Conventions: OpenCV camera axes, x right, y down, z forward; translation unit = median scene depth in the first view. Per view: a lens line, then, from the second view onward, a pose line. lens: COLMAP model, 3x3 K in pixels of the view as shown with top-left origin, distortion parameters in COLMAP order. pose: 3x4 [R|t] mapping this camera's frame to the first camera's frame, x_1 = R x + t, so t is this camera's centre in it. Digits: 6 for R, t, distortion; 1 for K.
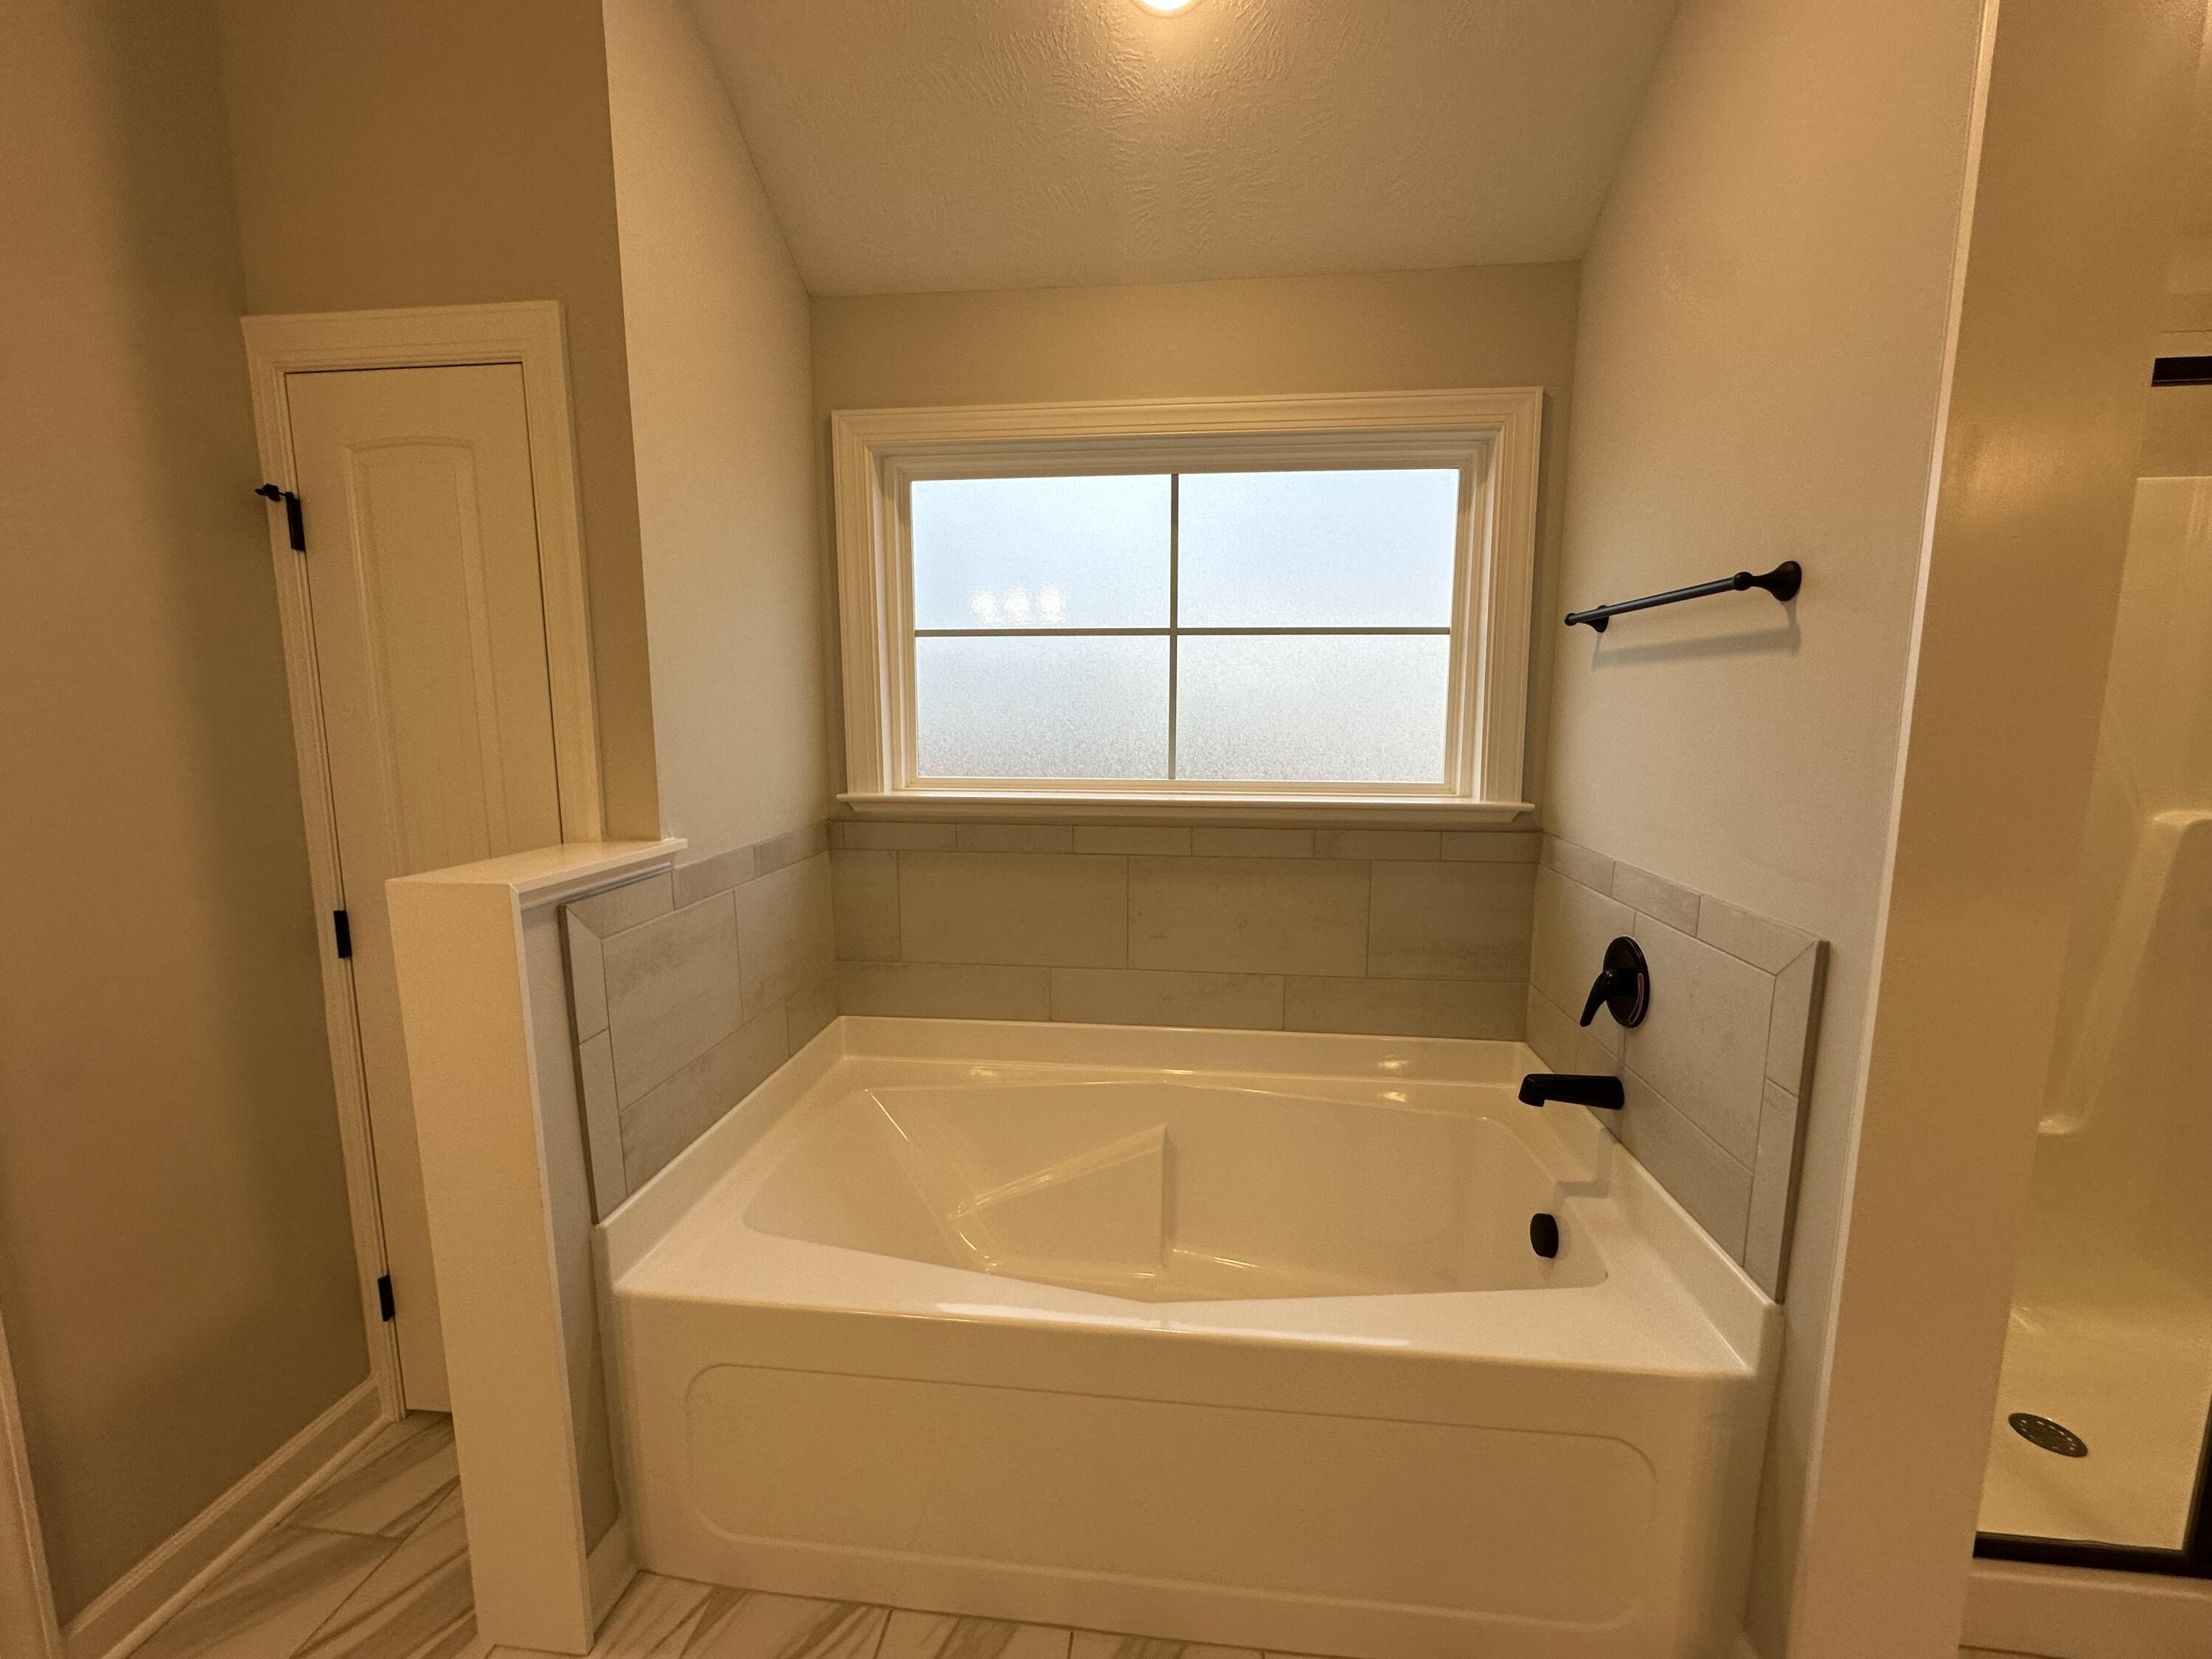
lens RADIAL K [[883.1, 0, 1109.6], [0, 883.1, 823.7], [0, 0, 1]] dist [-0.003364, 0.000200]
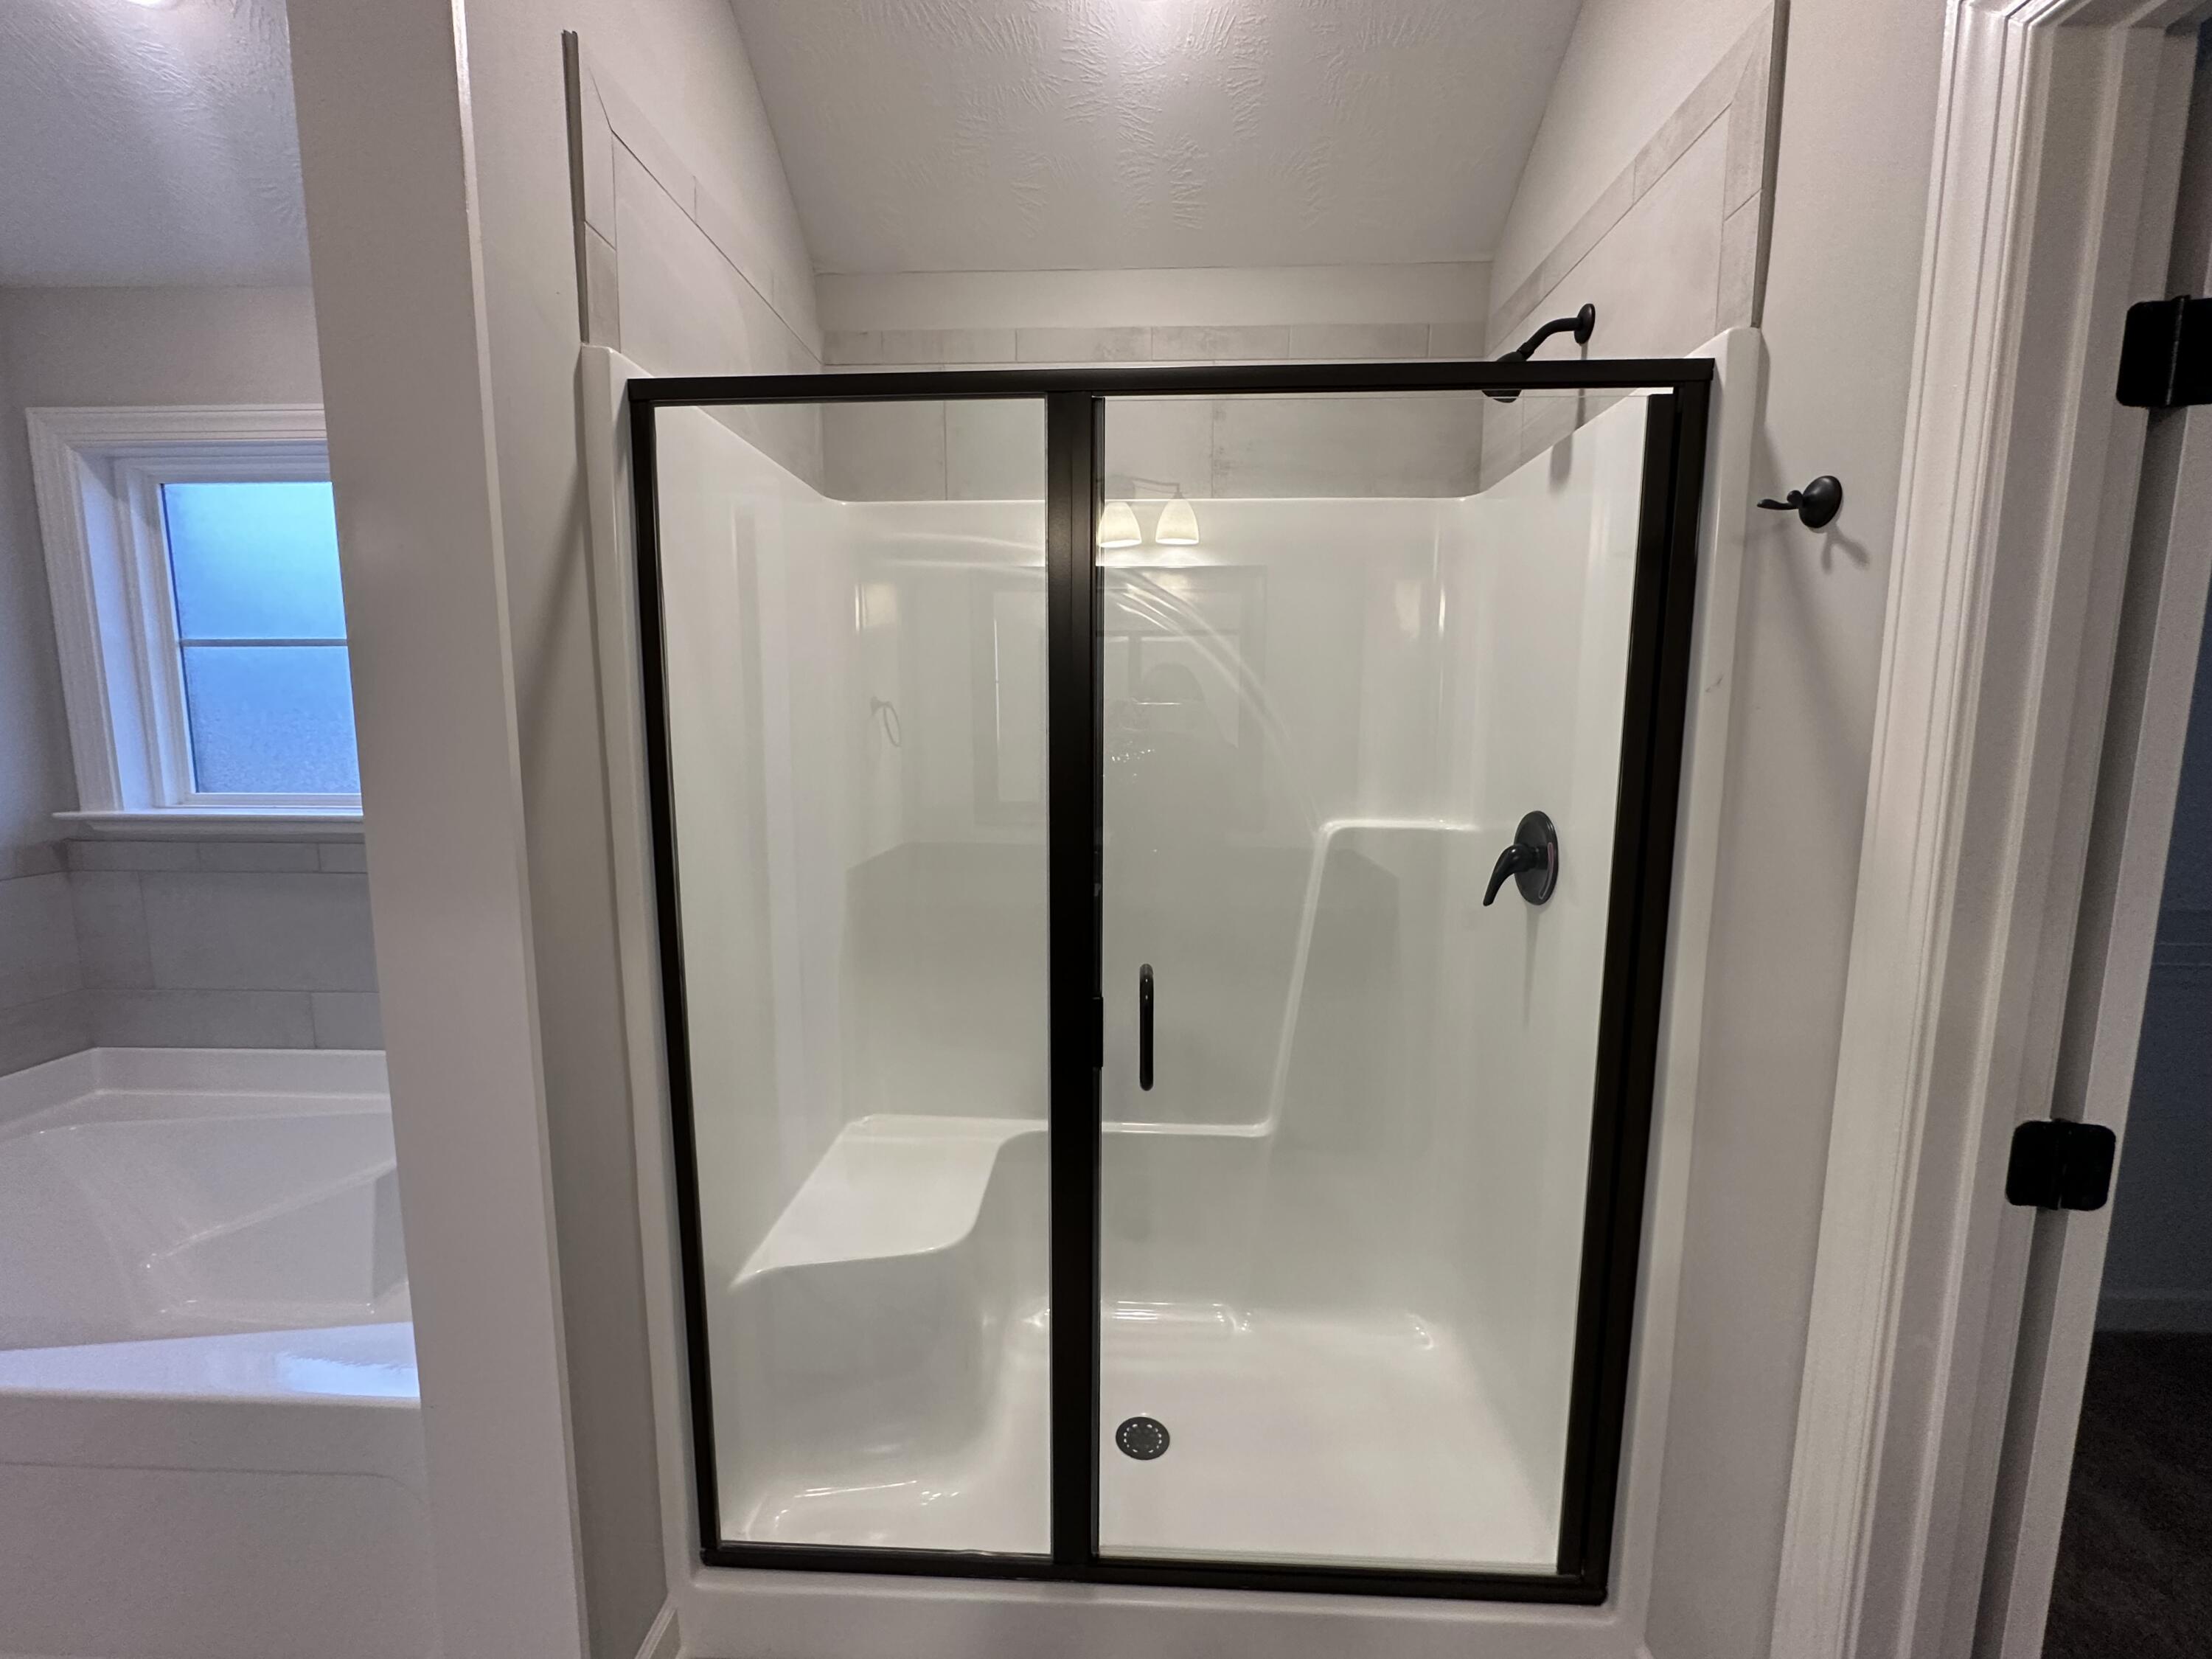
lens RADIAL K [[883.1, 0, 1103.5], [0, 883.1, 833.4], [0, 0, 1]] dist [-0.003364, 0.000200]
pose [[0.998223, -0.013824, 0.057962, 0.741836], [0.014656, 0.999795, -0.013948, 0.018030], [-0.057757, 0.014773, 0.998221, -0.004135]]
